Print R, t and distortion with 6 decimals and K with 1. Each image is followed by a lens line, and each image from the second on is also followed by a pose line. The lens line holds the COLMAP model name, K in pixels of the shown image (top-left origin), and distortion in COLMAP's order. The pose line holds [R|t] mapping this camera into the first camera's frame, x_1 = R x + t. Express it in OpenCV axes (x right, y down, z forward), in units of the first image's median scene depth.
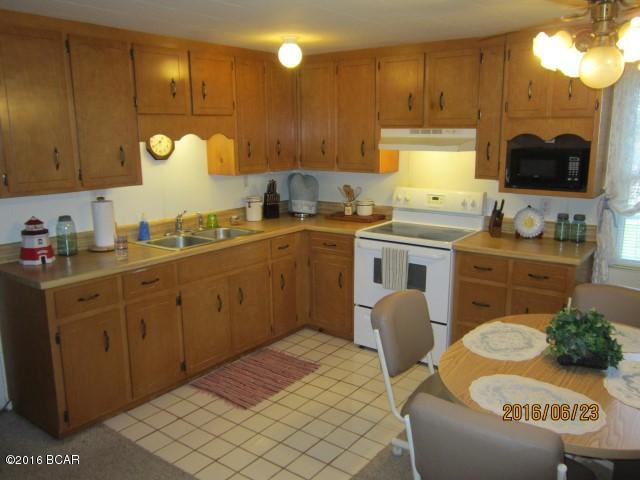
lens RADIAL K [[530.5, 0, 320.8], [0, 530.5, 239.2], [0, 0, 1]] dist [-0.030989, 0.013843]
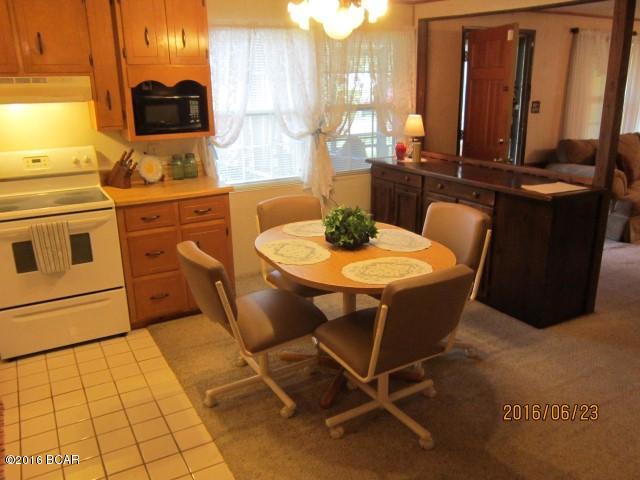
lens RADIAL K [[530.5, 0, 320.8], [0, 530.5, 240.8], [0, 0, 1]] dist [-0.030989, 0.013843]
pose [[0.399351, -0.266244, 0.877287, -0.431508], [0.194019, 0.959773, 0.202958, -0.041570], [-0.896033, 0.089159, 0.434943, 0.265108]]
